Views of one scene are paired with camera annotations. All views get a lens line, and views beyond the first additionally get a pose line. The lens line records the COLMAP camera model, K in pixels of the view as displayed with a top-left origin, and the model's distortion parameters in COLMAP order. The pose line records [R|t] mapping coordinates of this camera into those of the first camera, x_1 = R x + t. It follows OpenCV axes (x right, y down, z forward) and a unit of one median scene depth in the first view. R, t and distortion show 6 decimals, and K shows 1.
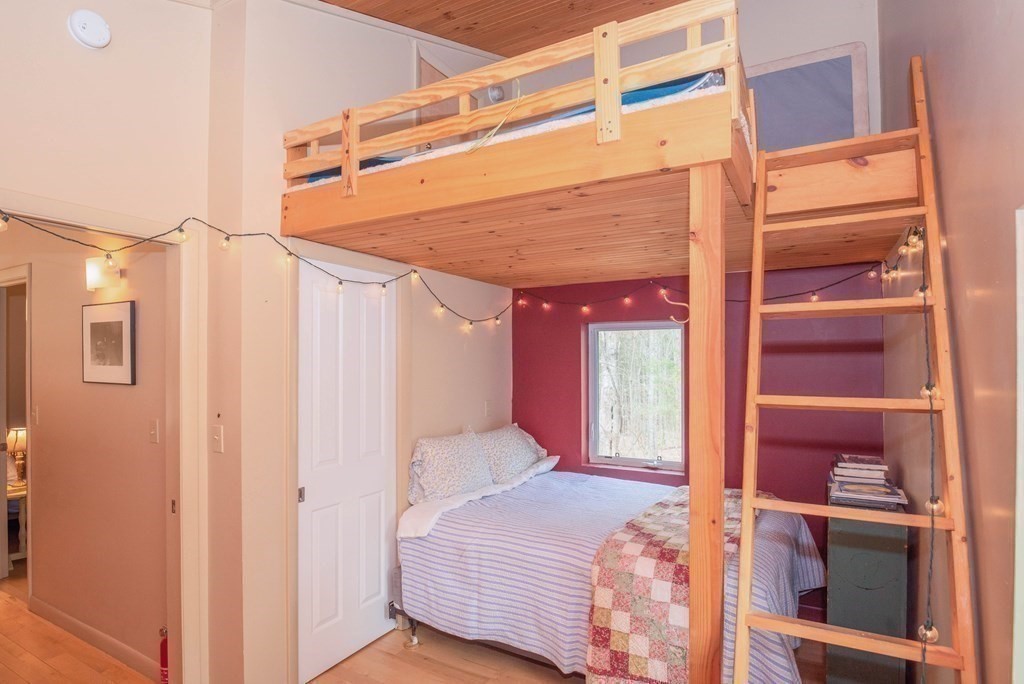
lens RADIAL K [[531.1, 0, 509.4], [0, 531.1, 366.5], [0, 0, 1]] dist [-0.027846, -0.000510]
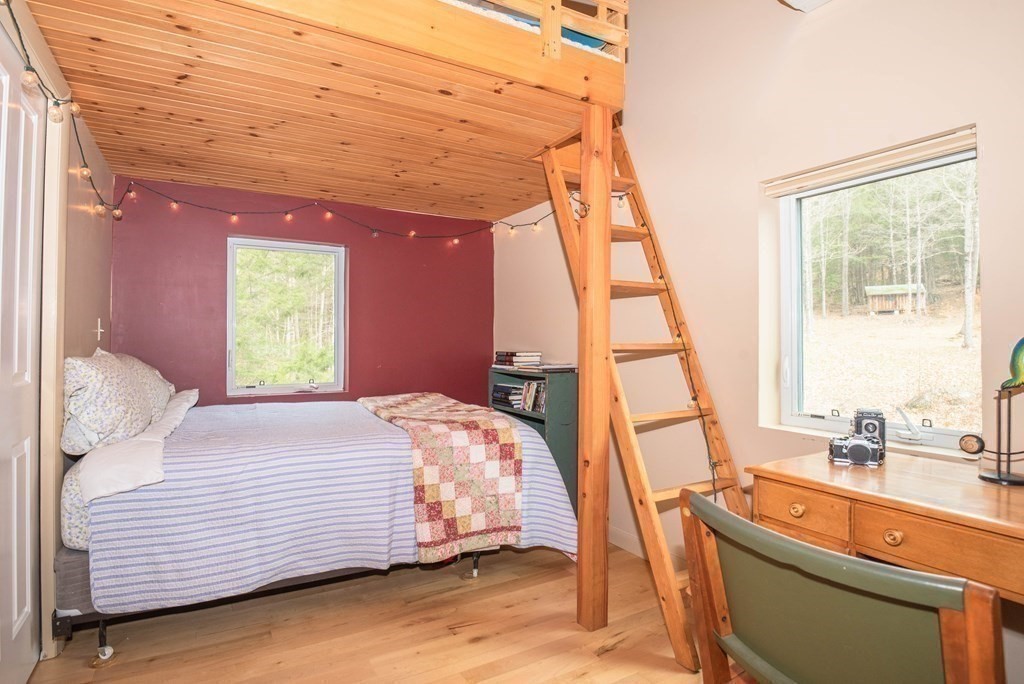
lens RADIAL K [[515.2, 0, 507.1], [0, 515.2, 335.3], [0, 0, 1]] dist [-0.034920, 0.001001]
pose [[0.525695, 0.013501, 0.850566, -0.628831], [-0.009187, 0.999906, -0.010193, 0.168500], [-0.850623, -0.002456, 0.525770, 0.333861]]
